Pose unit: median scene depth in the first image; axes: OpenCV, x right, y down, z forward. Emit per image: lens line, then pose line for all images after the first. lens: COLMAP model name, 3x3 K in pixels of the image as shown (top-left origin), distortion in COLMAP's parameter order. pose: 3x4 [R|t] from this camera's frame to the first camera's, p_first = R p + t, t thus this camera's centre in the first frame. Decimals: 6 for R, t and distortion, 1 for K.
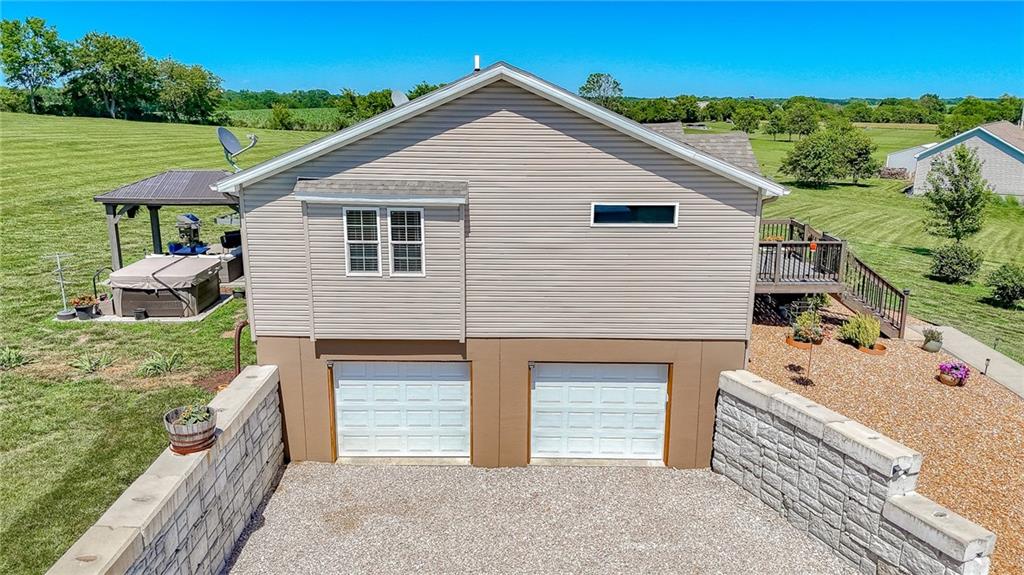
lens RADIAL K [[757.2, 0, 514.1], [0, 757.2, 286.0], [0, 0, 1]] dist [0.070172, -0.066344]
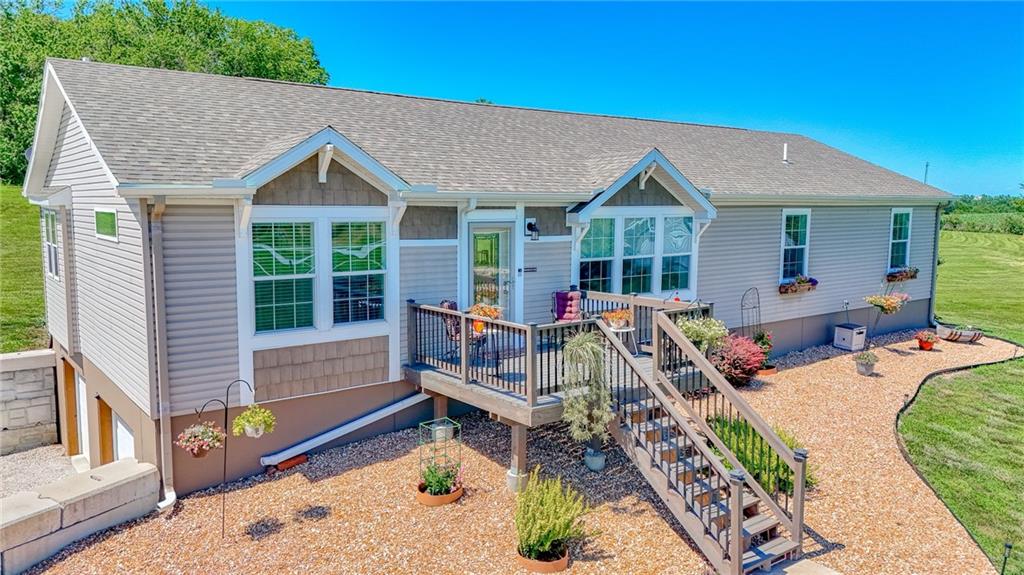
lens RADIAL K [[757.2, 0, 514.1], [0, 757.2, 286.0], [0, 0, 1]] dist [0.070172, -0.066344]
pose [[0.616578, 0.085320, -0.782657, 0.981864], [-0.191038, 0.980614, -0.043600, -0.071967], [0.763764, 0.176400, 0.620925, 0.778865]]
